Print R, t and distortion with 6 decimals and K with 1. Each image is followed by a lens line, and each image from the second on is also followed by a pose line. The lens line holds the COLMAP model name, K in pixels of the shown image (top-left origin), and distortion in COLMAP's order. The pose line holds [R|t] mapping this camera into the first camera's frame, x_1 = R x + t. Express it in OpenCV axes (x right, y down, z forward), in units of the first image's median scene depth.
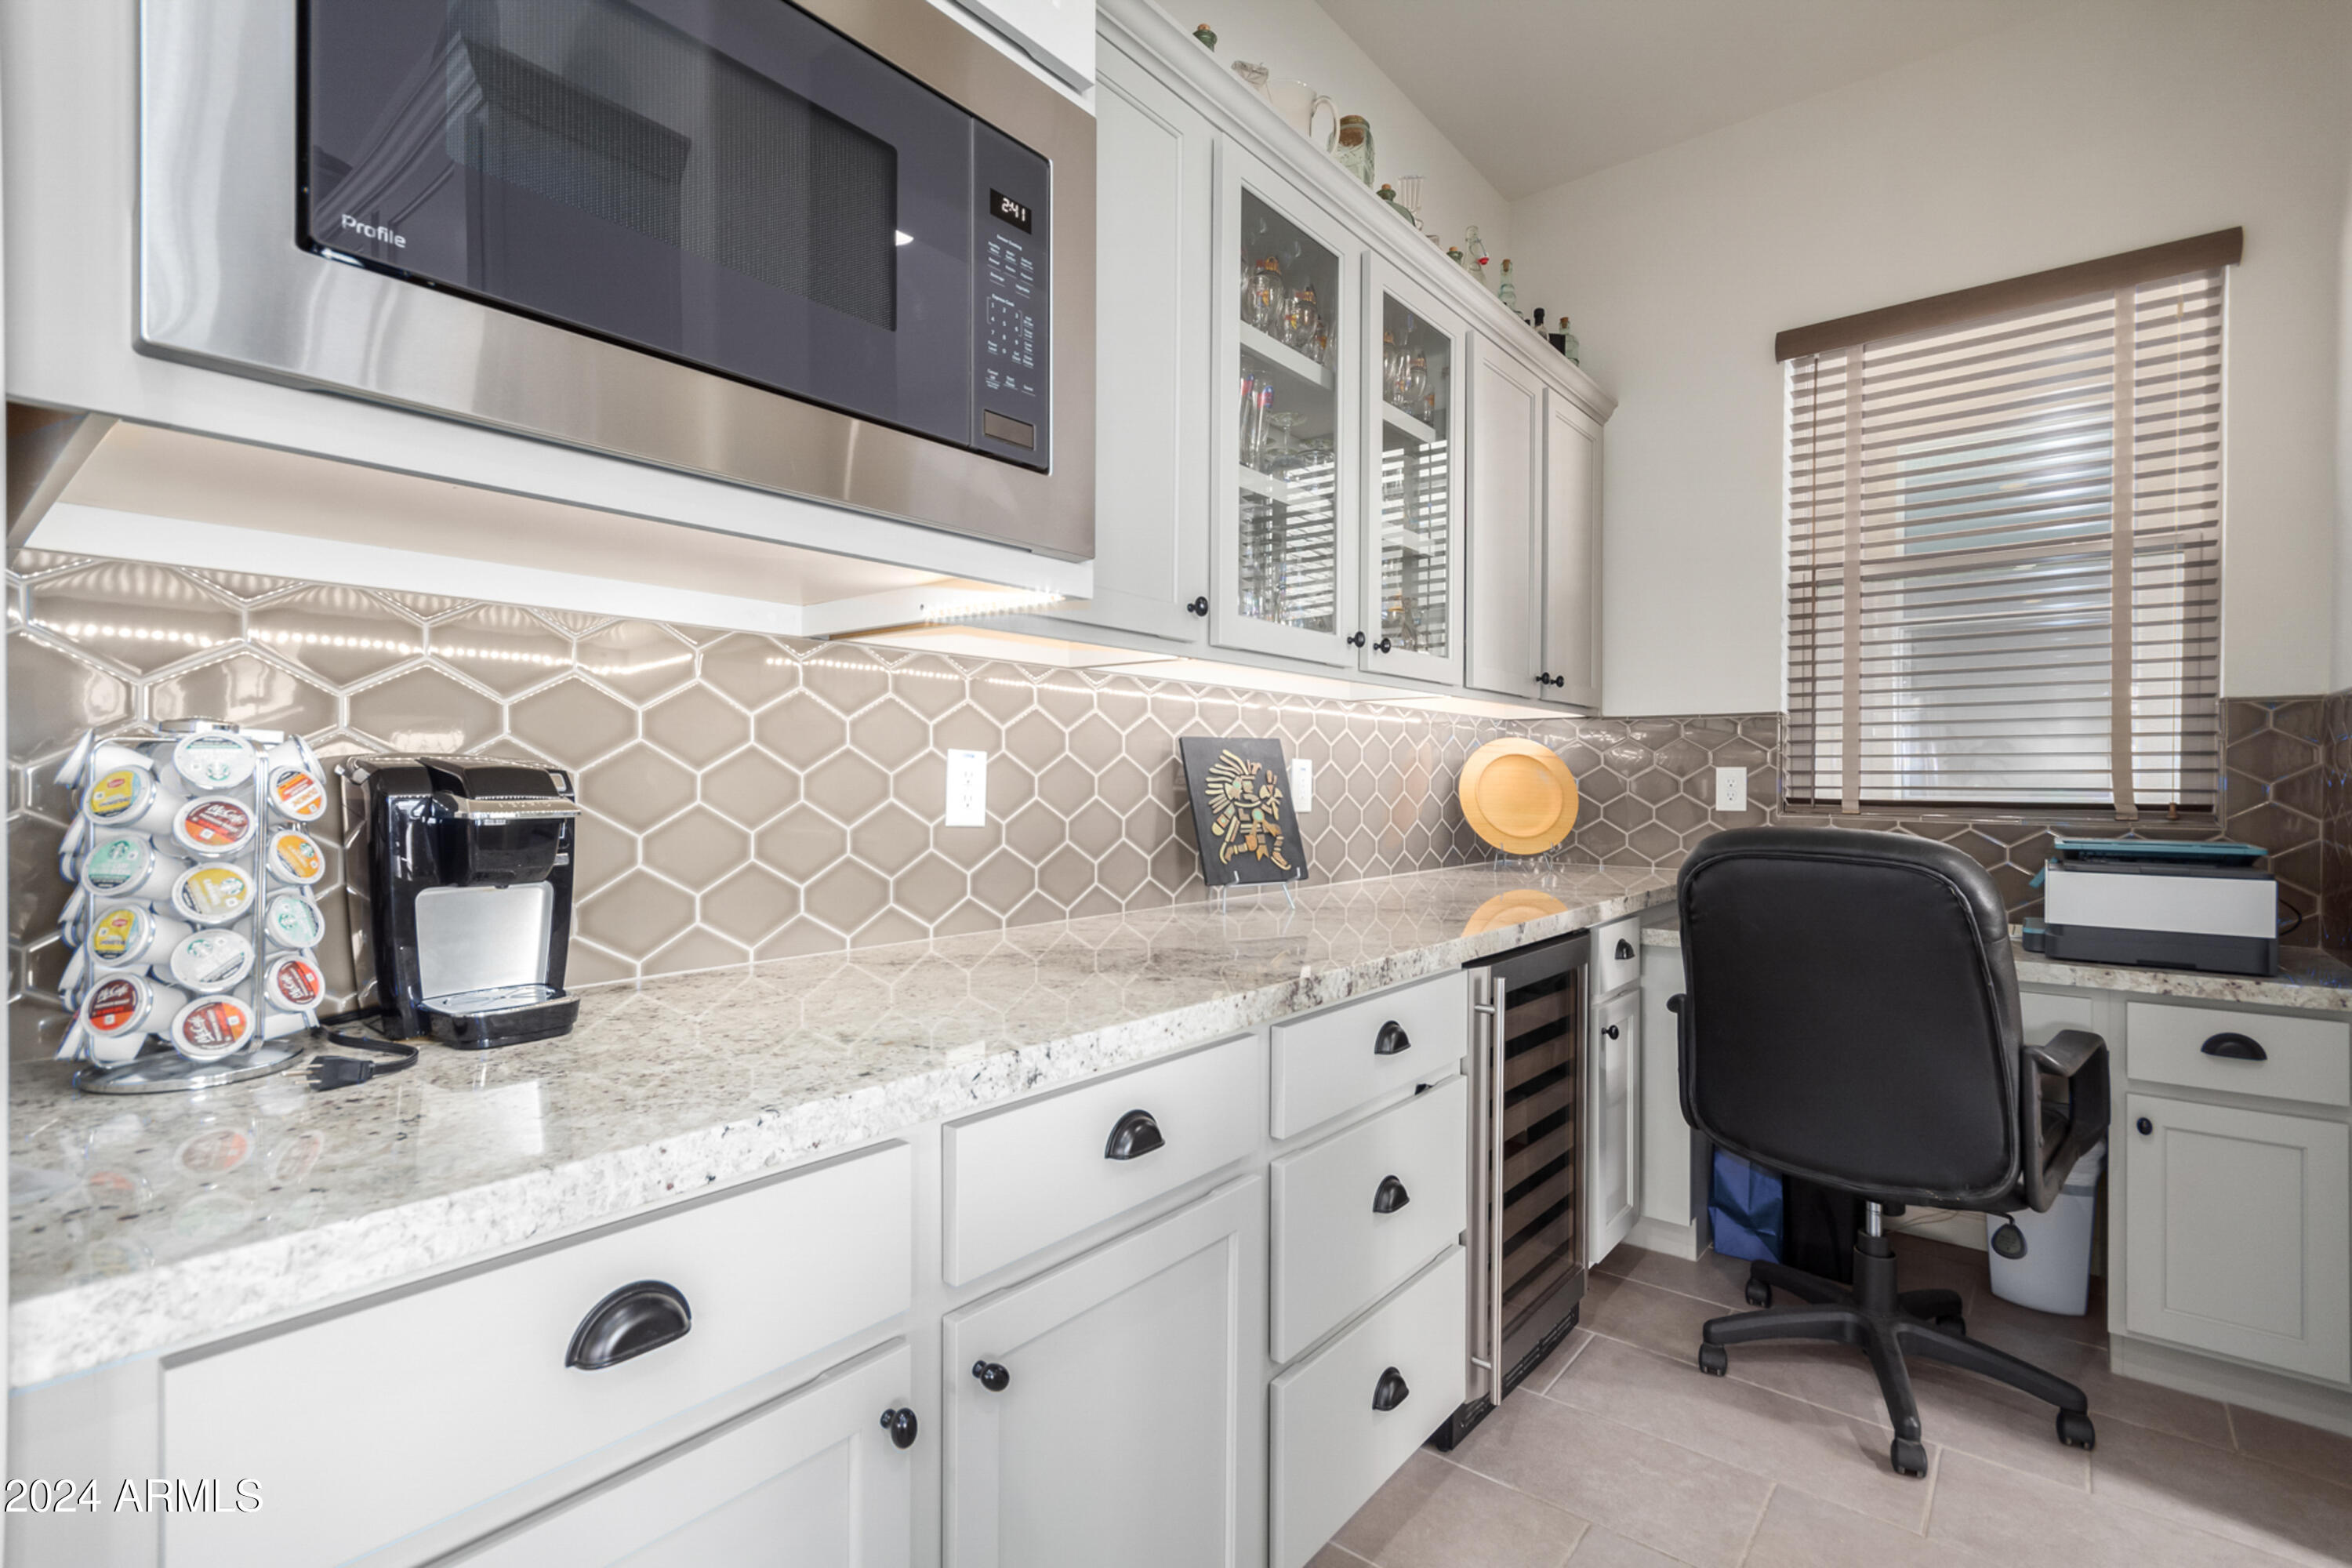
lens RADIAL K [[1089.1, 0, 1182.6], [0, 1089.1, 789.3], [0, 0, 1]] dist [0.004808, 0.001138]
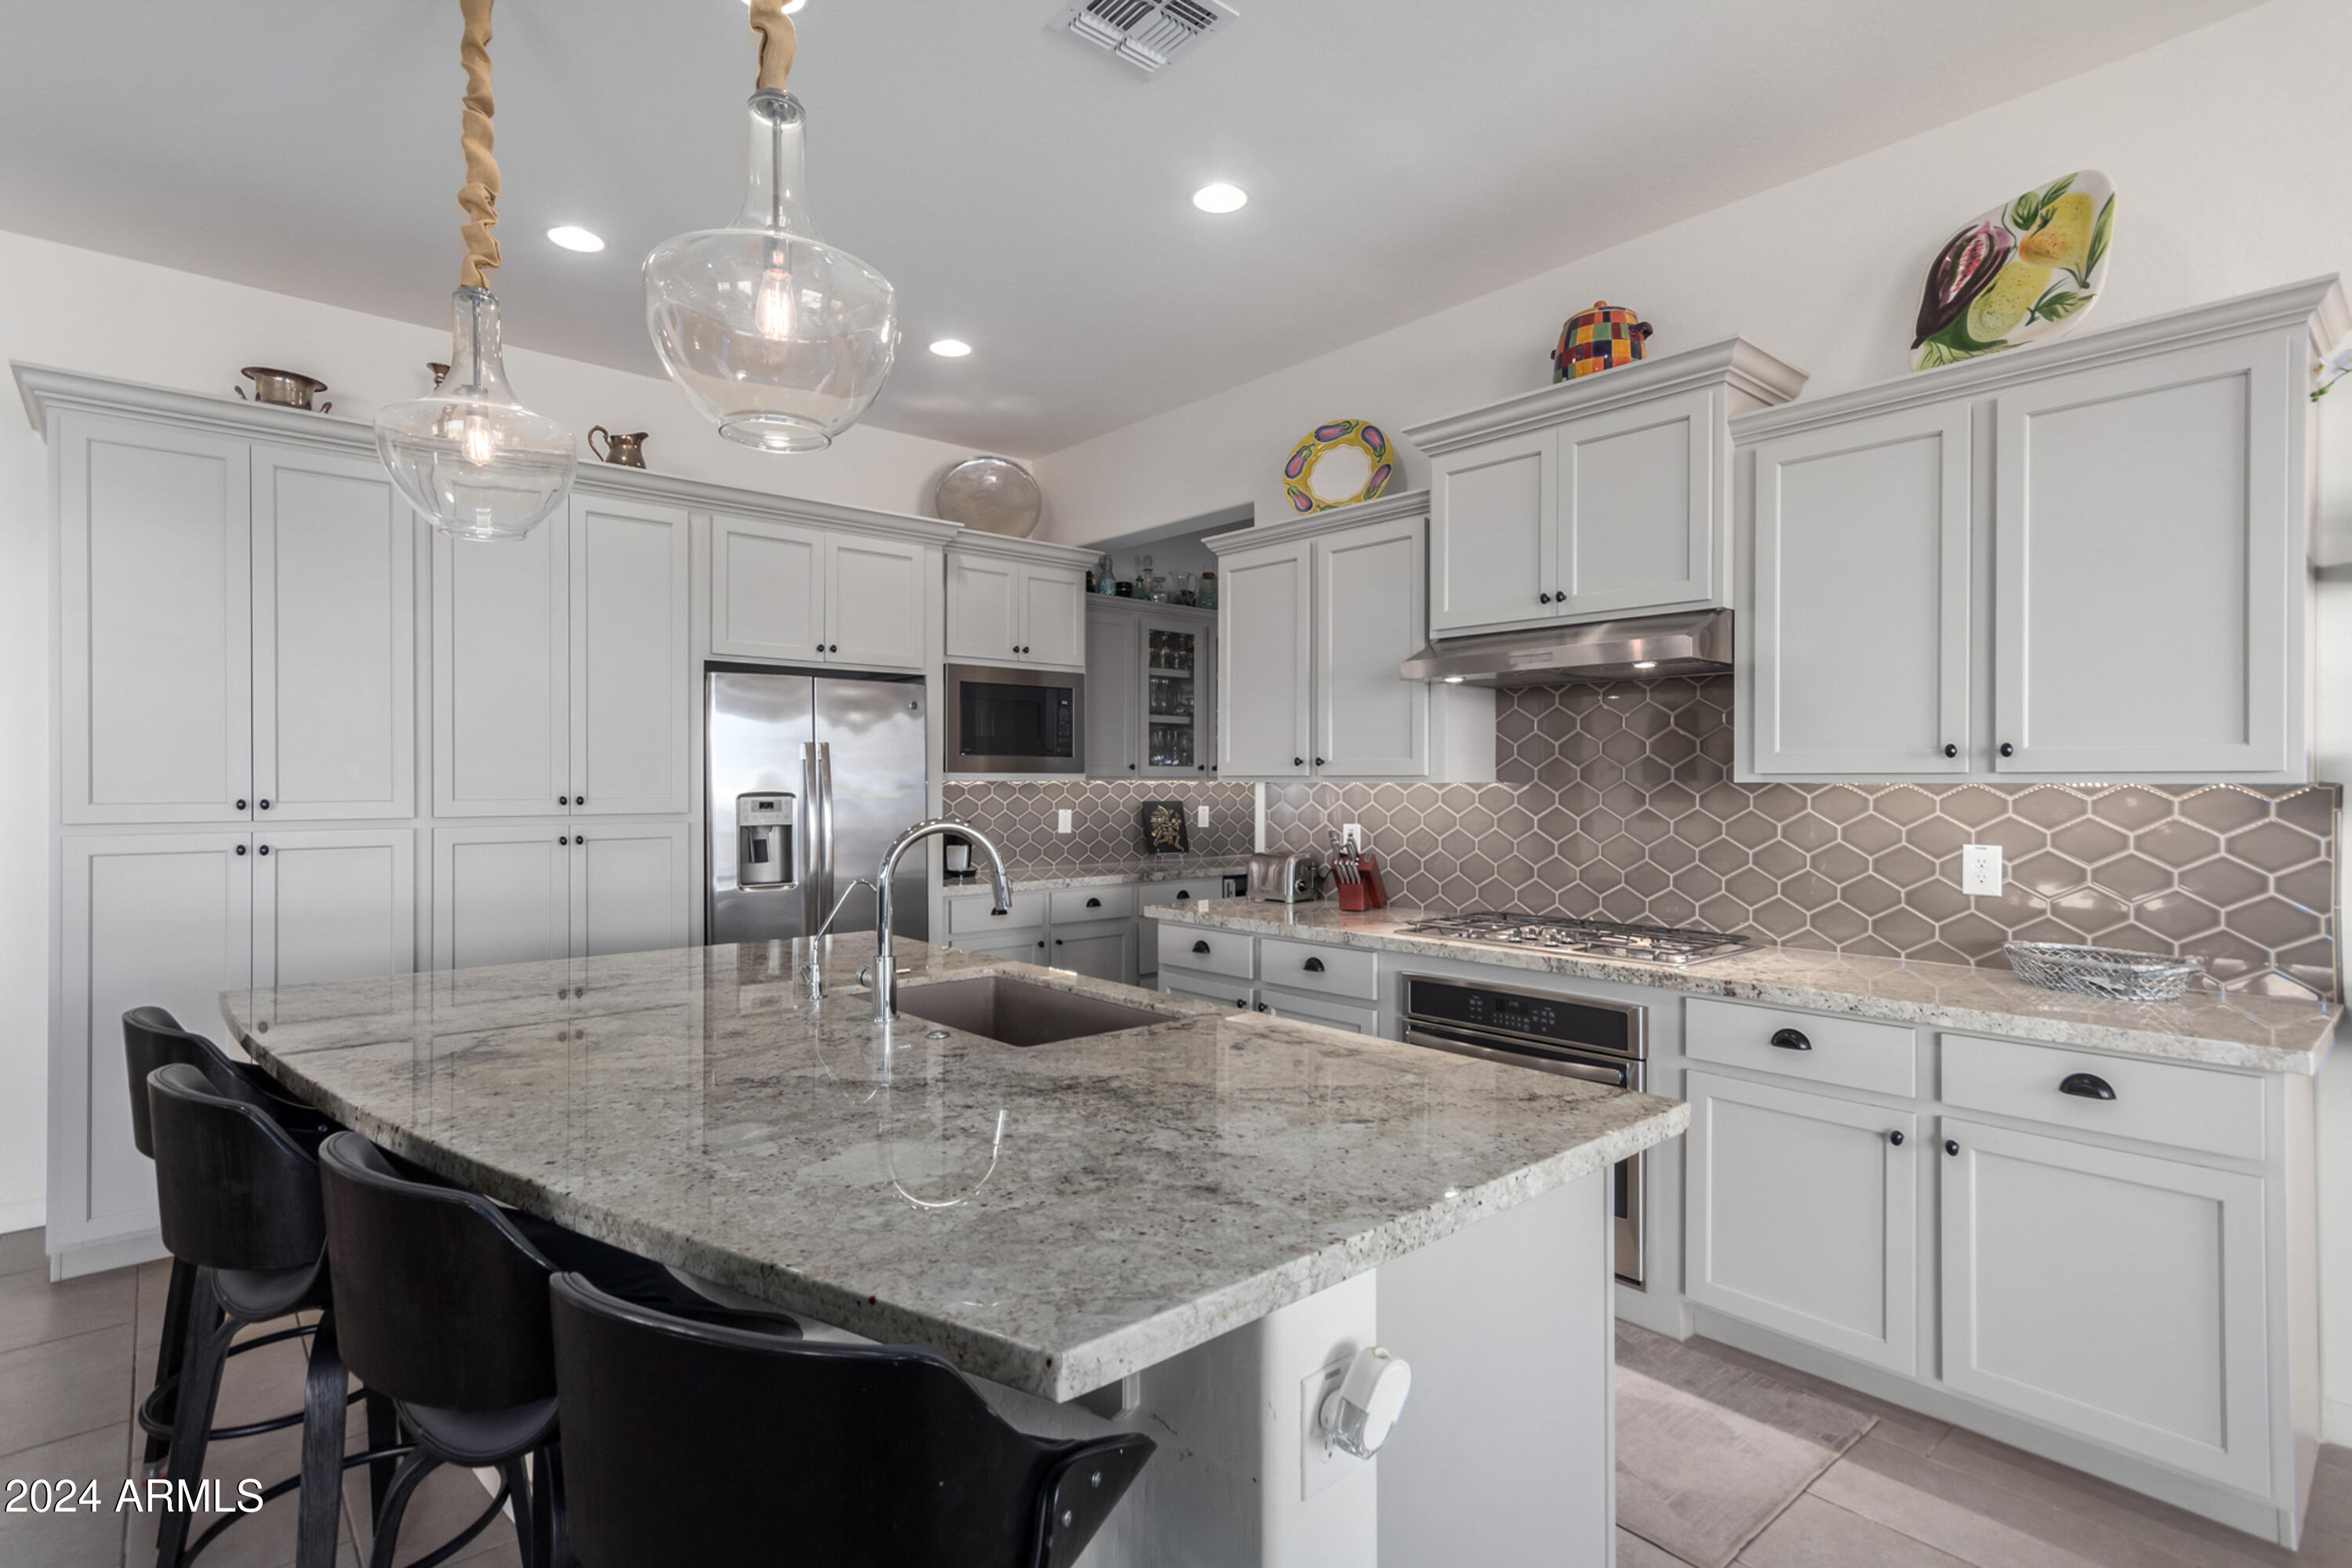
lens RADIAL K [[1145.1, 0, 1180.9], [0, 1145.1, 788.1], [0, 0, 1]] dist [0.011648, 0.000514]
pose [[0.987860, -0.001266, -0.155340, 0.667384], [0.000718, 0.999993, -0.003584, -0.086242], [0.155344, 0.003429, 0.987855, -2.297124]]
